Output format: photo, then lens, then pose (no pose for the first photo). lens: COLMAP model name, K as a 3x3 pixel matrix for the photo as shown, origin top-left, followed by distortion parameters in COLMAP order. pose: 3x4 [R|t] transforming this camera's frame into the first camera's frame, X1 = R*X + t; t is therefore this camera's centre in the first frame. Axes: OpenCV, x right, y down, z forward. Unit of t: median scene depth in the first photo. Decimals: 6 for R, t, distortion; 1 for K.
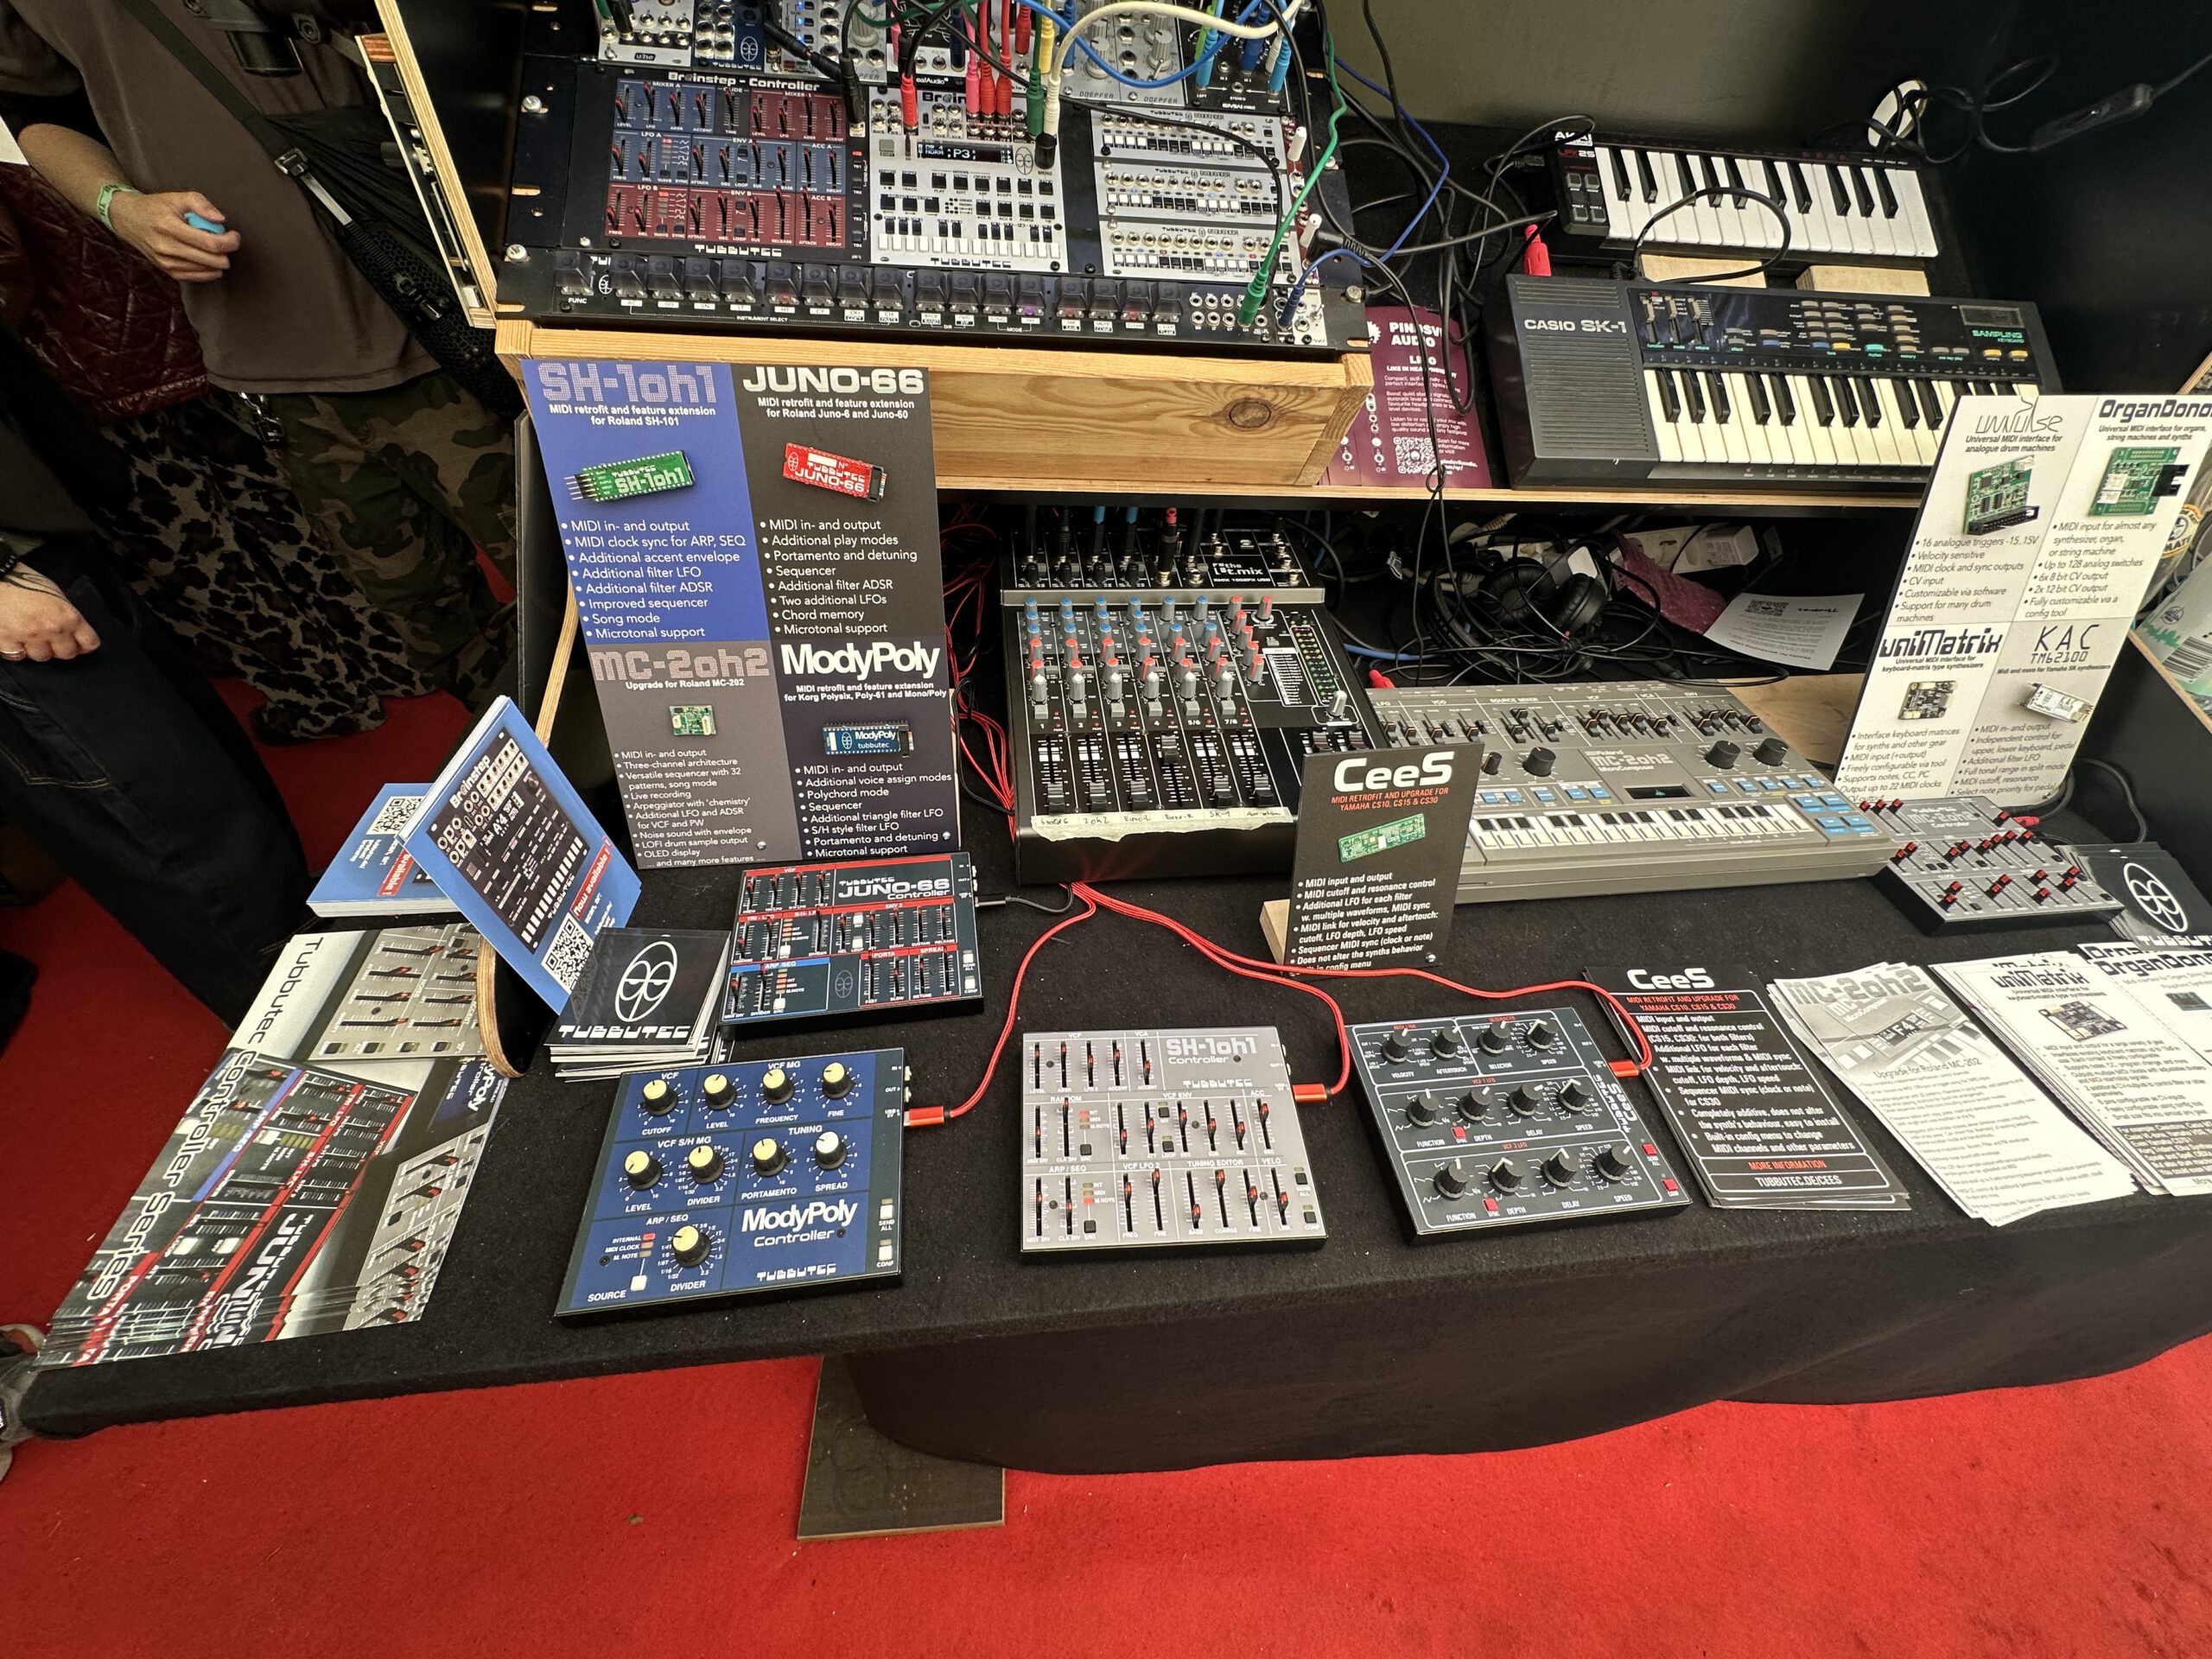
lens RADIAL K [[868.7, 0, 1098.5], [0, 868.7, 829.9], [0, 0, 1]] dist [-0.005256, -0.000337]
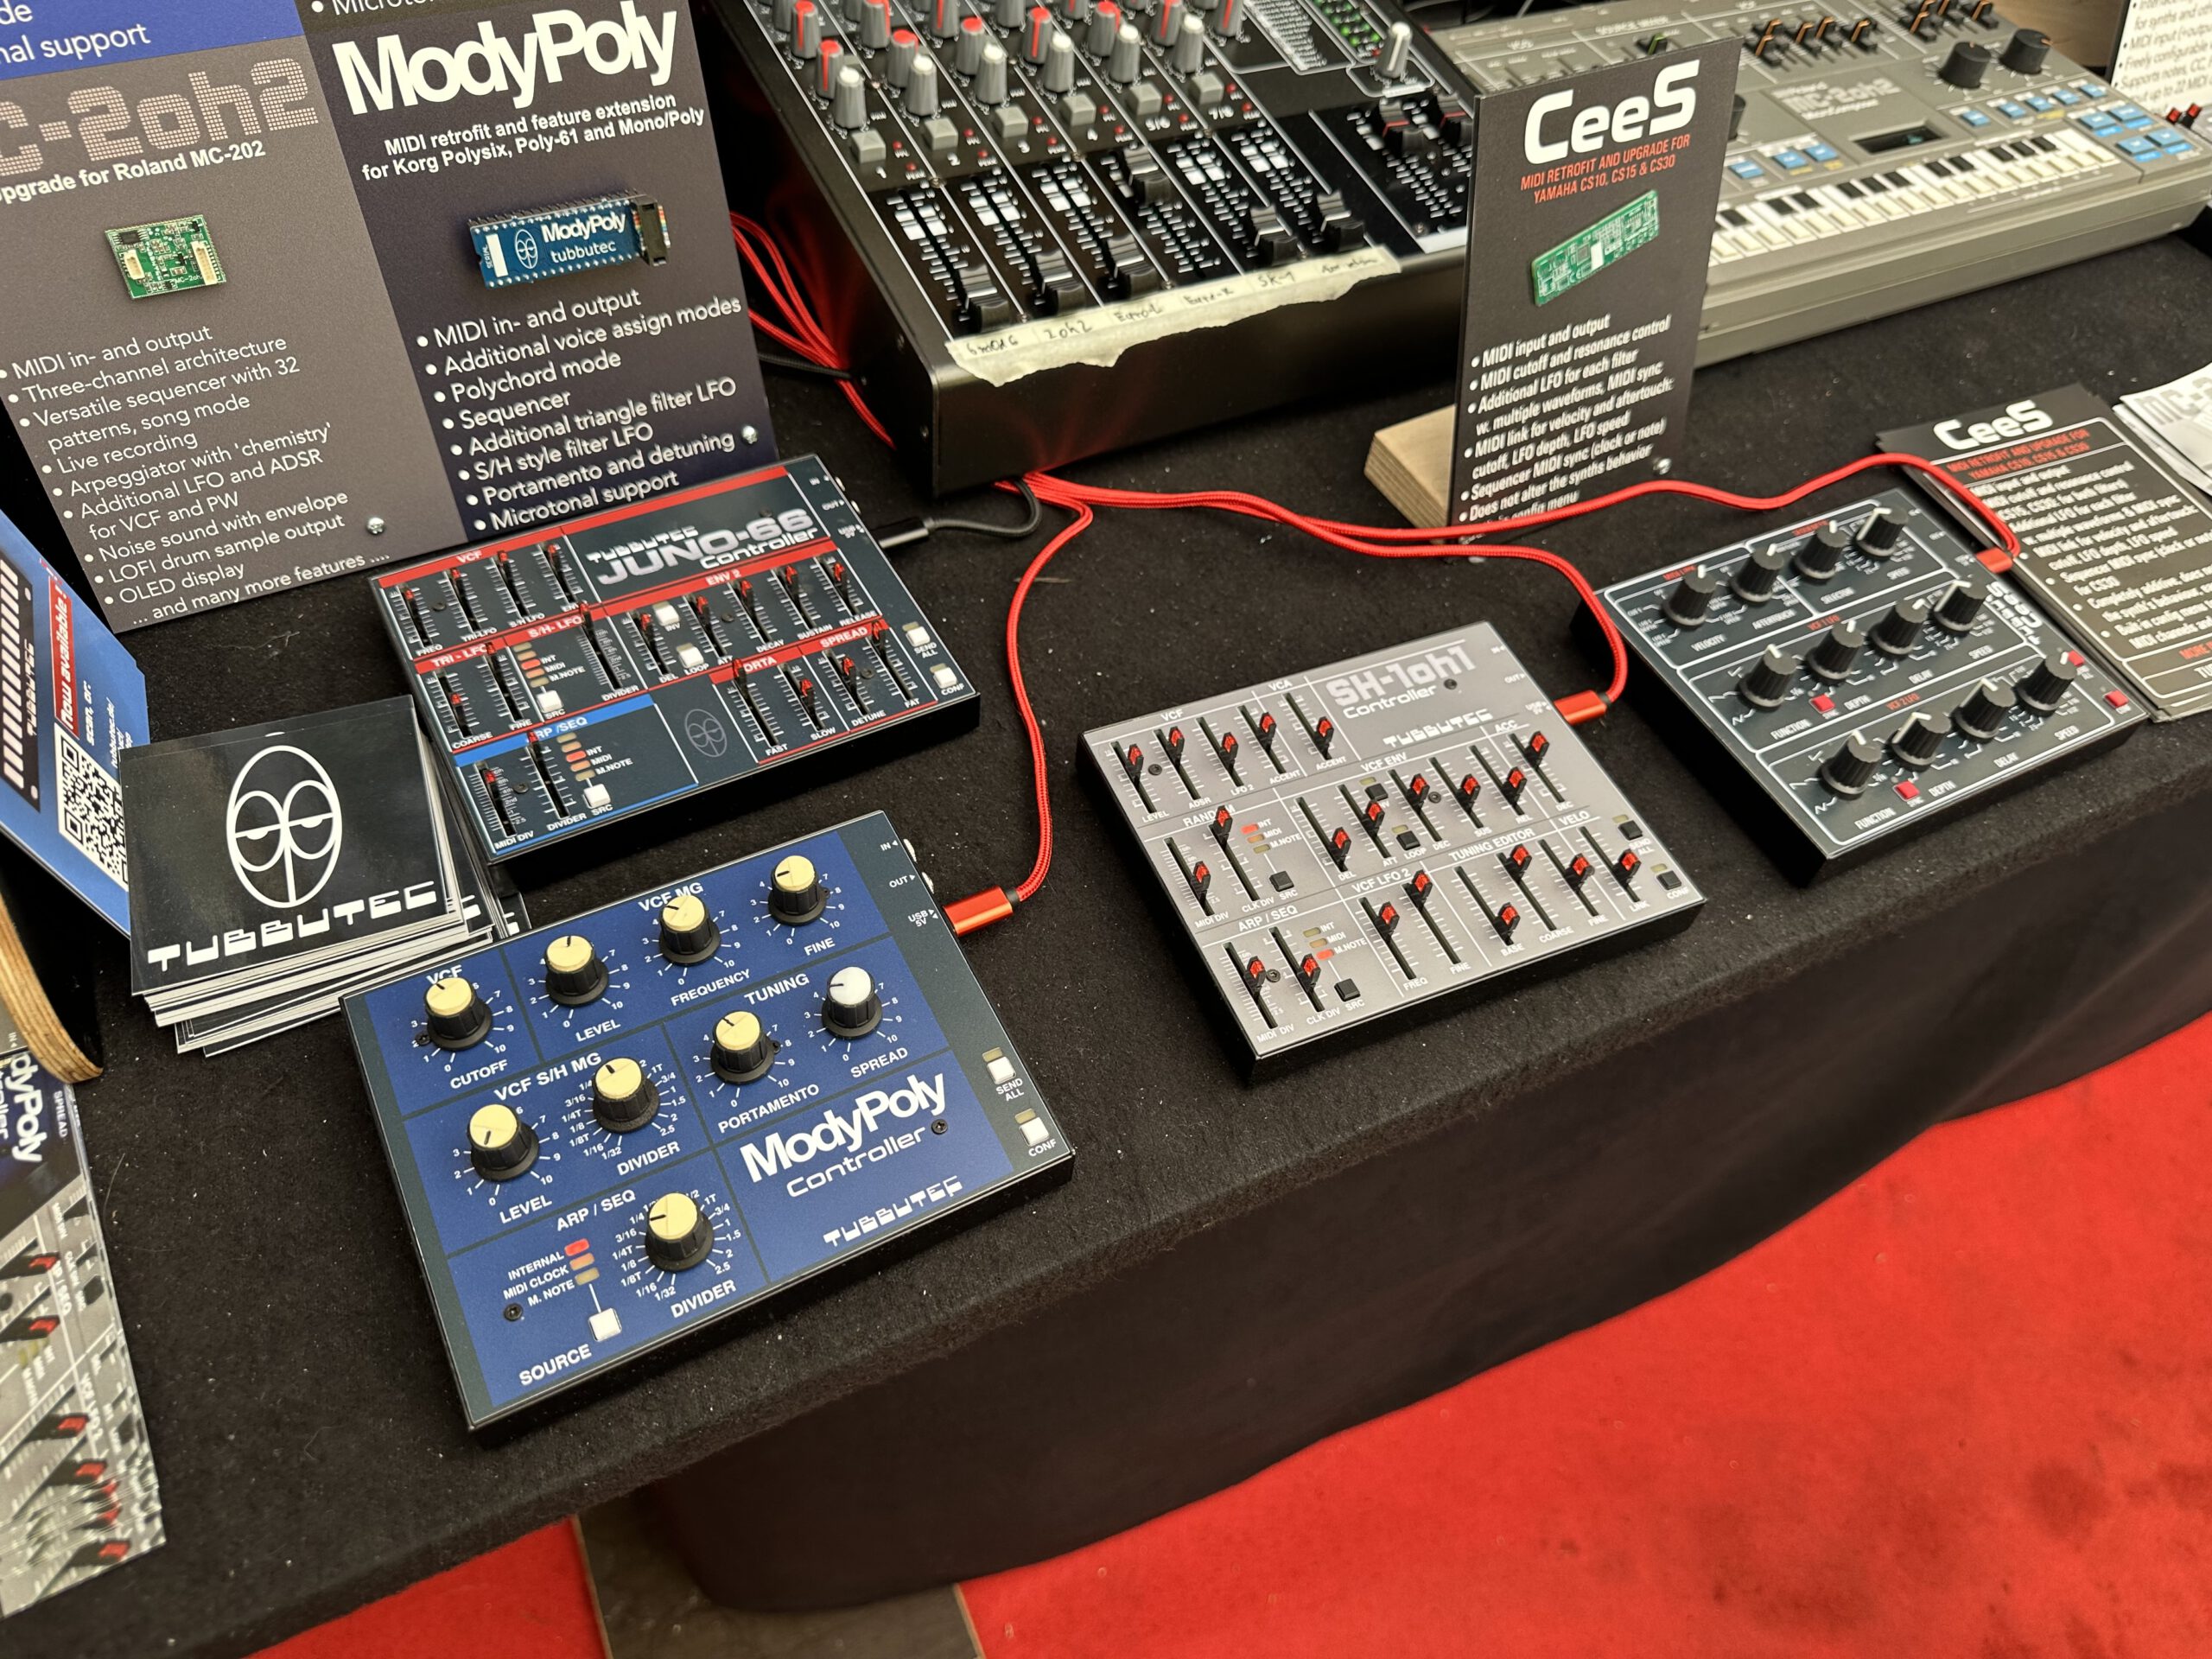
lens RADIAL K [[1598.9, 0, 1116.9], [0, 1598.9, 833.8], [0, 0, 1]] dist [-0.019089, 0.001217]
pose [[0.937880, -0.255516, 0.234720, -0.281930], [0.205734, 0.954294, 0.216785, 0.078990], [-0.279384, -0.155028, 0.947582, 0.057324]]
